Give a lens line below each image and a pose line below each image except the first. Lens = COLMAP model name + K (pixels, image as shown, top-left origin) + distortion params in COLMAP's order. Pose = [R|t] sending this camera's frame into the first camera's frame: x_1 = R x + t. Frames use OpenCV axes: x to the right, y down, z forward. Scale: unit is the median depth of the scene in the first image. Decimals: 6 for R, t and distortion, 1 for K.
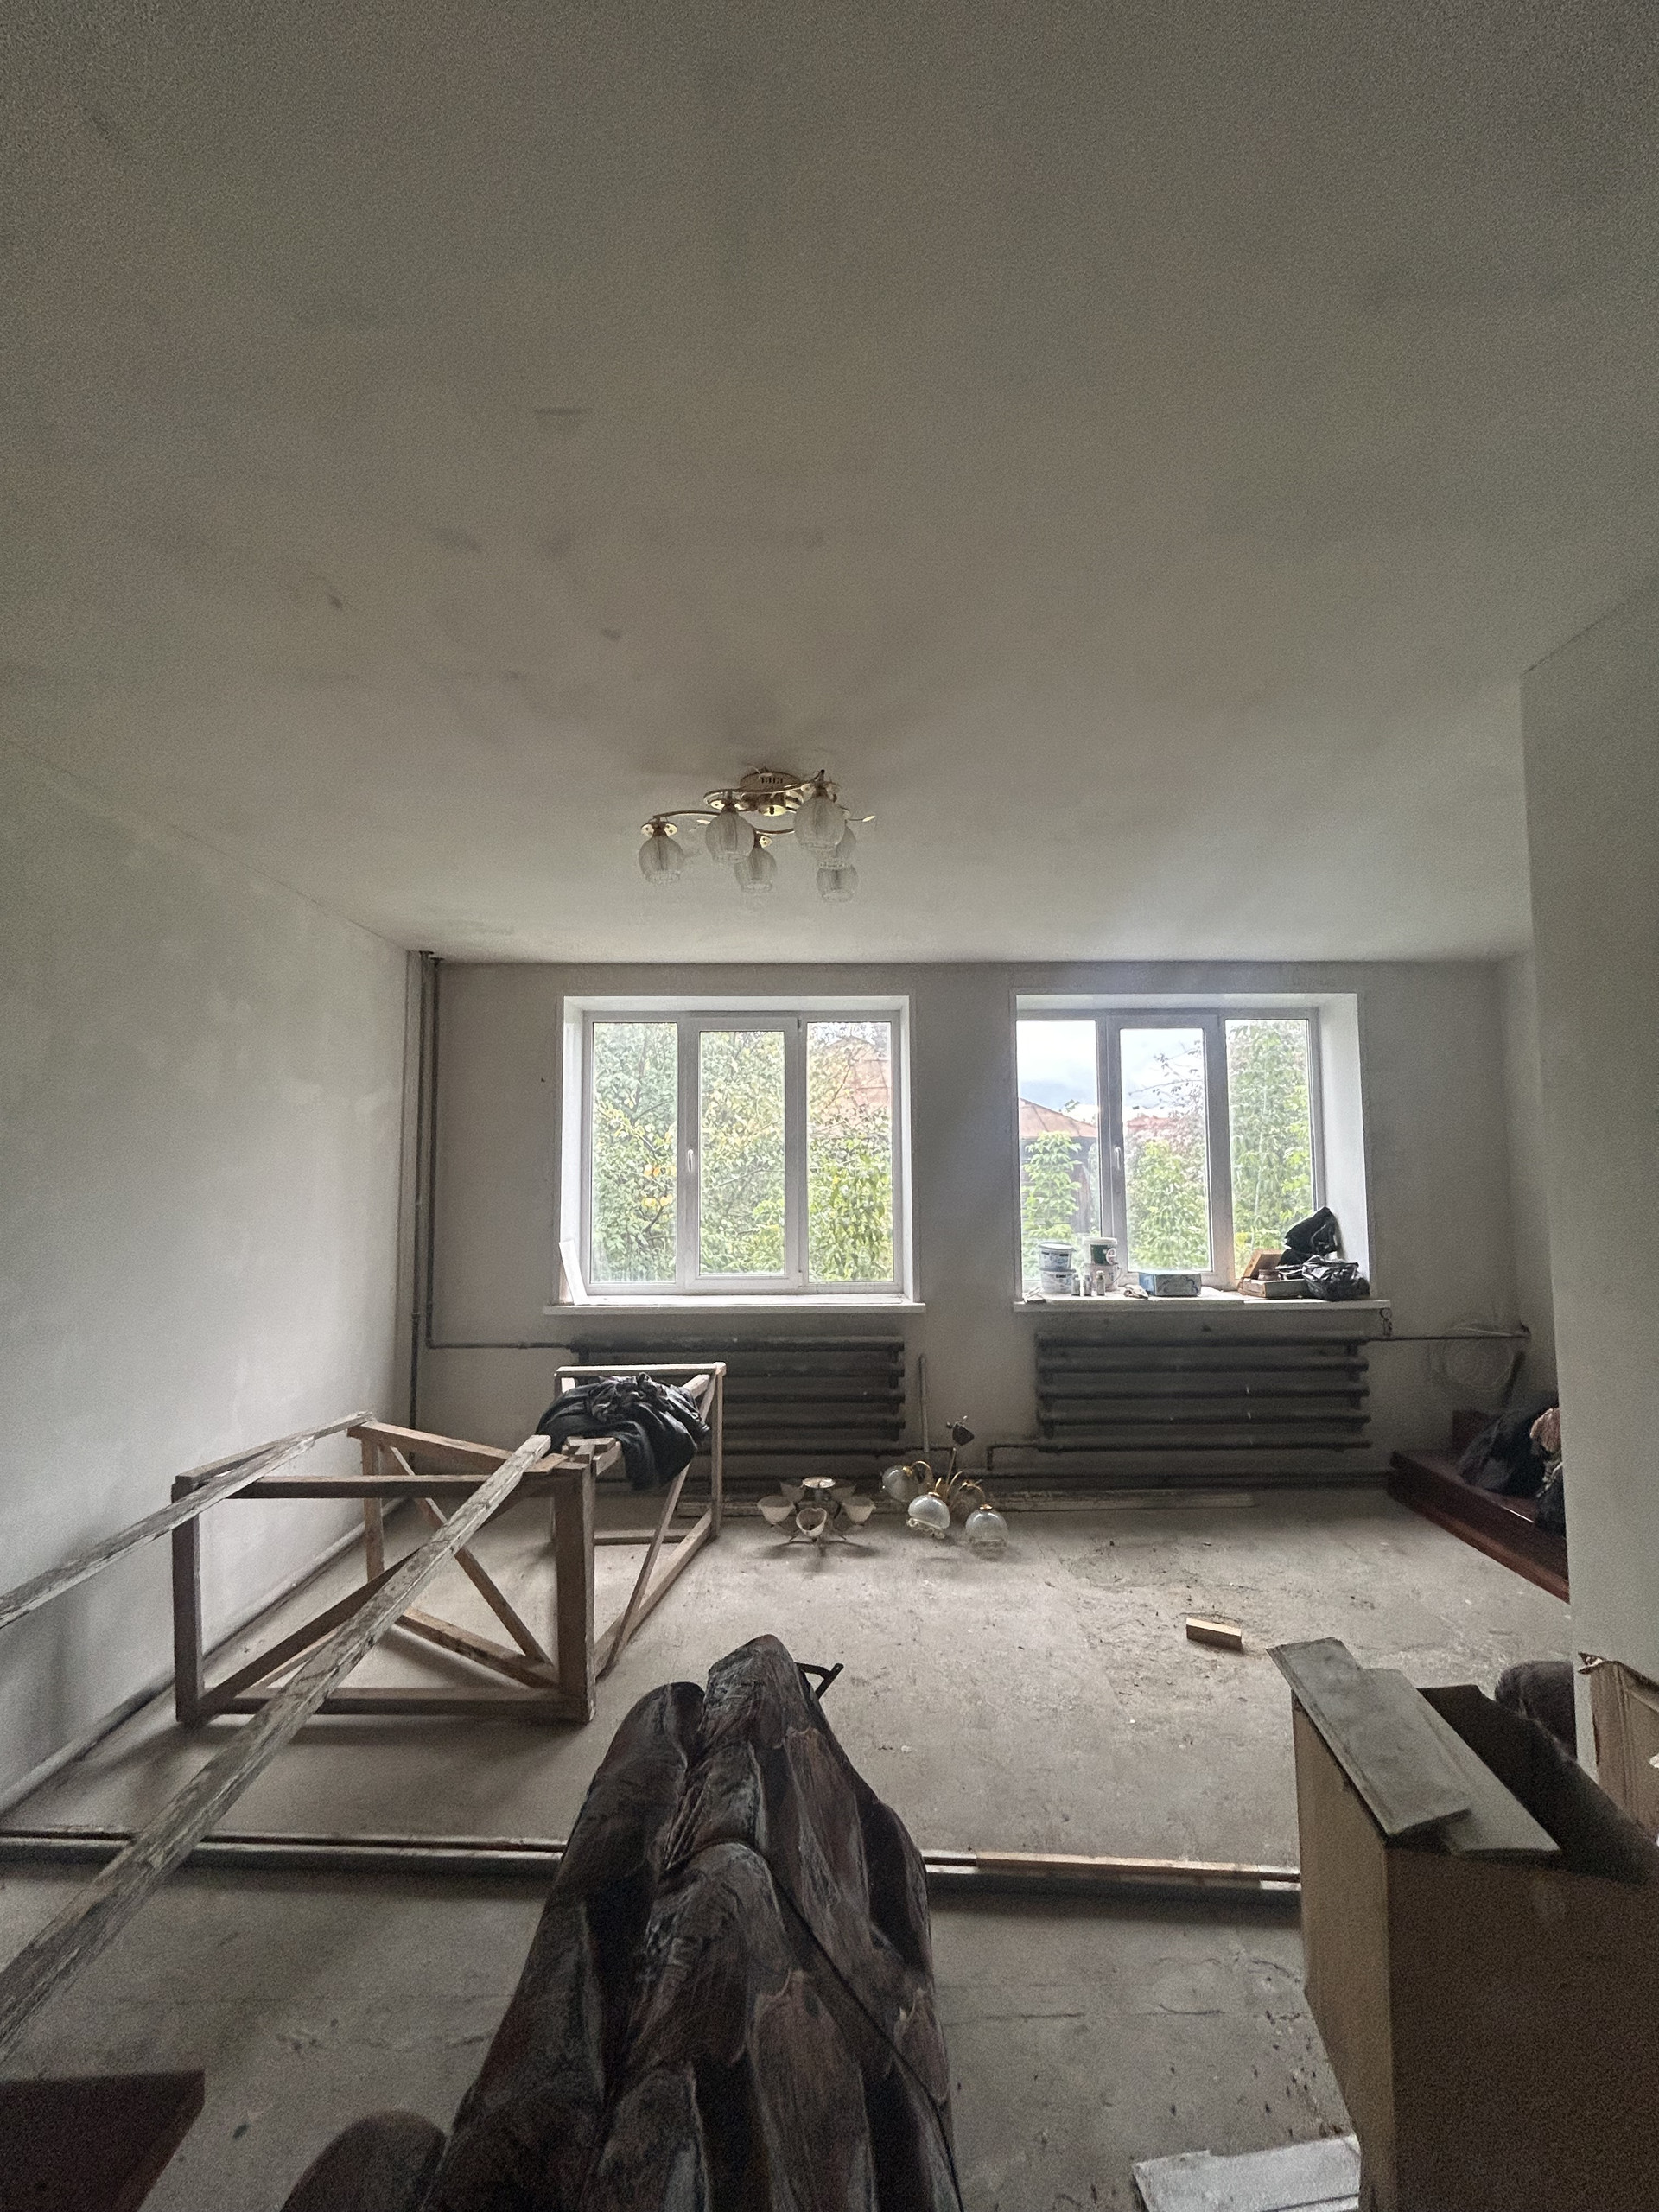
lens RADIAL K [[899.4, 0, 829.5], [0, 899.4, 1106.0], [0, 0, 1]] dist [-0.000440, -0.000037]
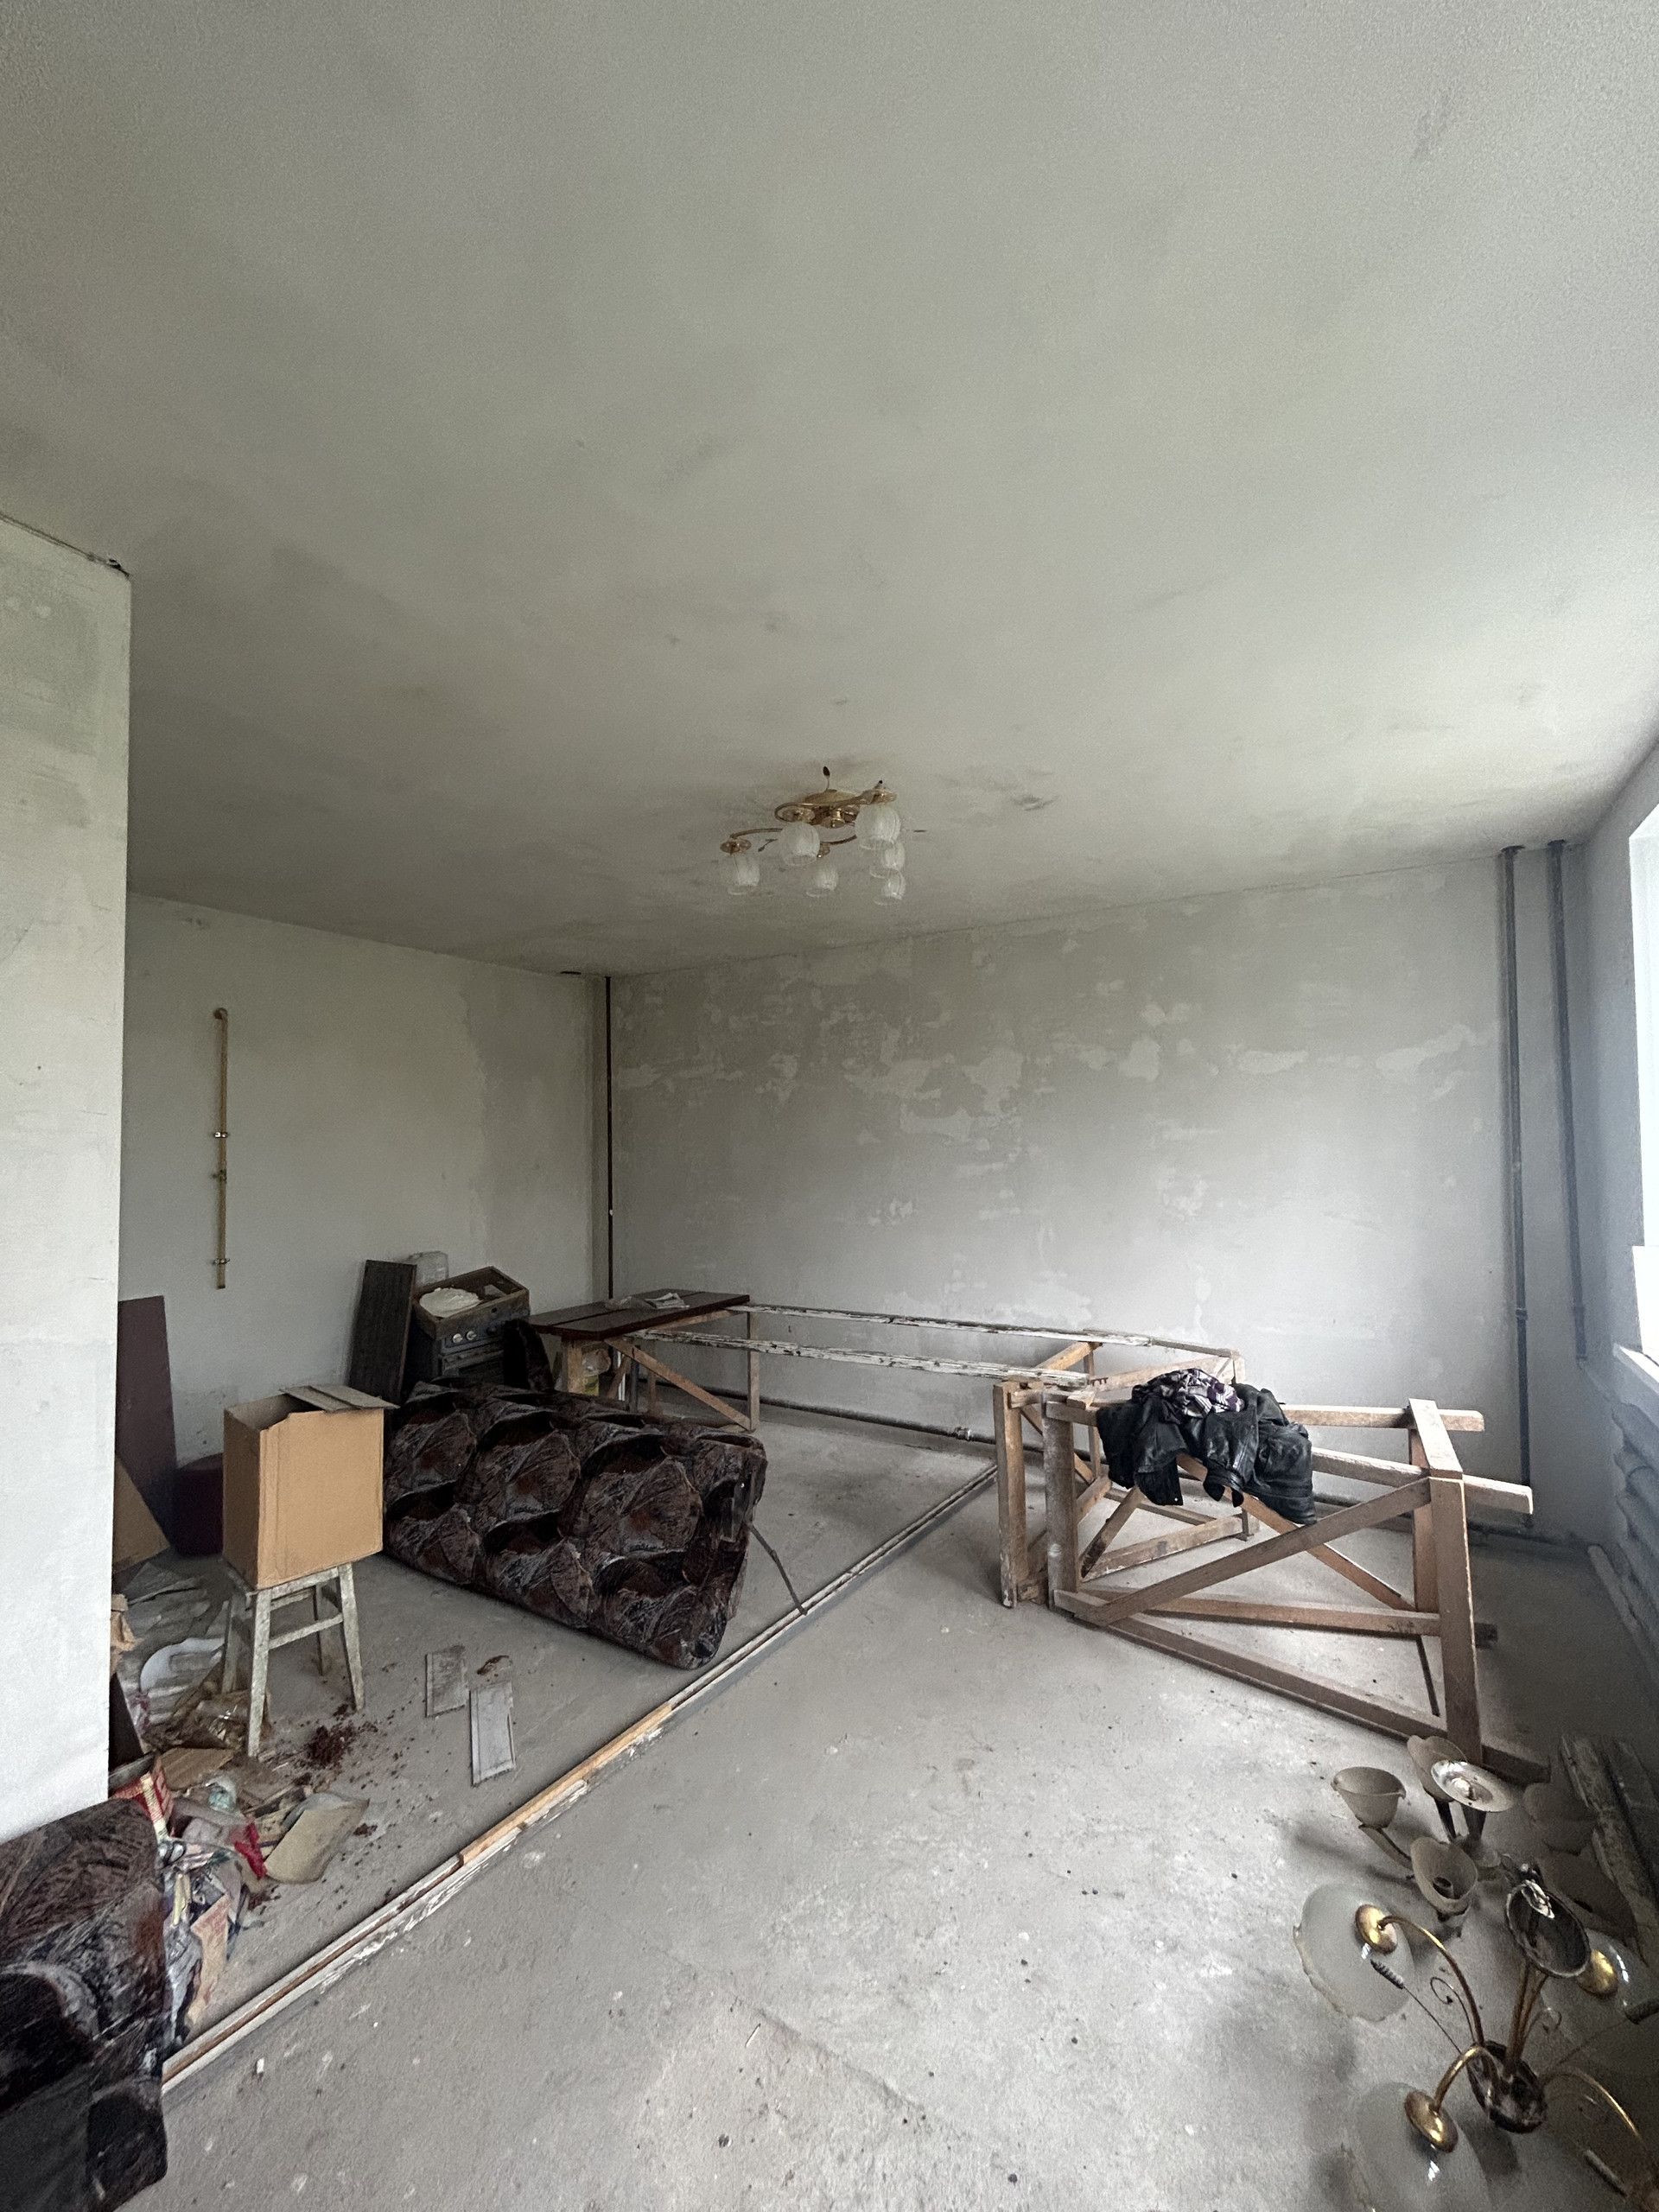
lens RADIAL K [[899.4, 0, 829.5], [0, 899.4, 1106.0], [0, 0, 1]] dist [-0.000440, -0.000037]
pose [[-0.529702, -0.030201, -0.847646, 0.700998], [0.067205, 0.994730, -0.077438, 0.095478], [0.845517, -0.097985, -0.524880, 1.214516]]
